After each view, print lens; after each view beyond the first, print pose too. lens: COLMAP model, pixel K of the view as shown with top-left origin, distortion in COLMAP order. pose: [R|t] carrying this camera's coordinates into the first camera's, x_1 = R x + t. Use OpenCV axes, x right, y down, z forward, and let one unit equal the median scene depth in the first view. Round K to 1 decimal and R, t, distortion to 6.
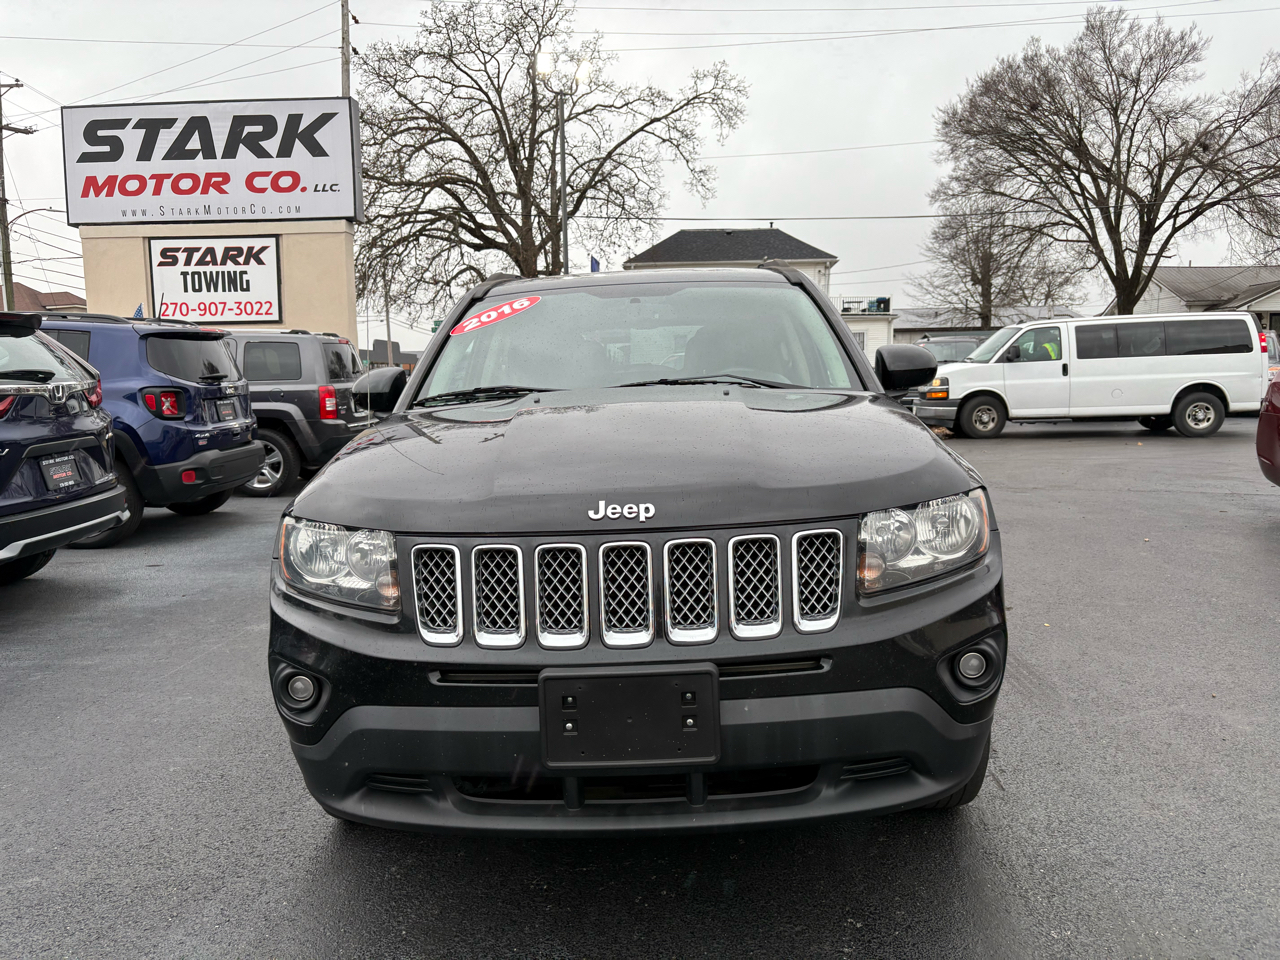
lens RADIAL K [[978.6, 0, 649.0], [0, 978.6, 471.6], [0, 0, 1]] dist [0.028863, -0.026155]
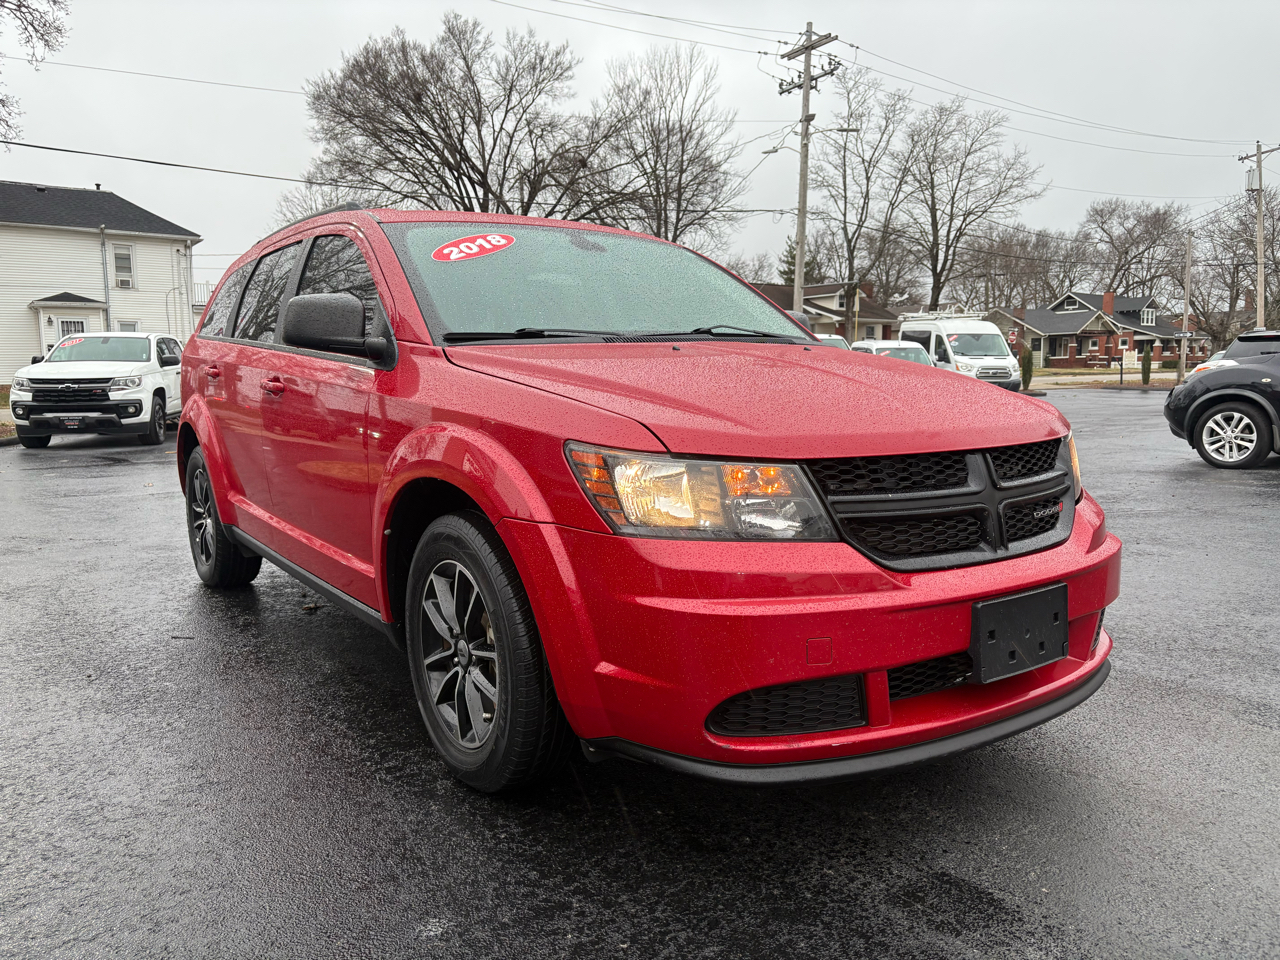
lens RADIAL K [[978.6, 0, 650.7], [0, 978.6, 476.3], [0, 0, 1]] dist [0.028863, -0.026155]
pose [[0.776847, -0.056463, 0.627153, -0.051641], [0.057954, 0.998156, 0.018078, -0.008509], [-0.627017, 0.022302, 0.778687, 0.128283]]
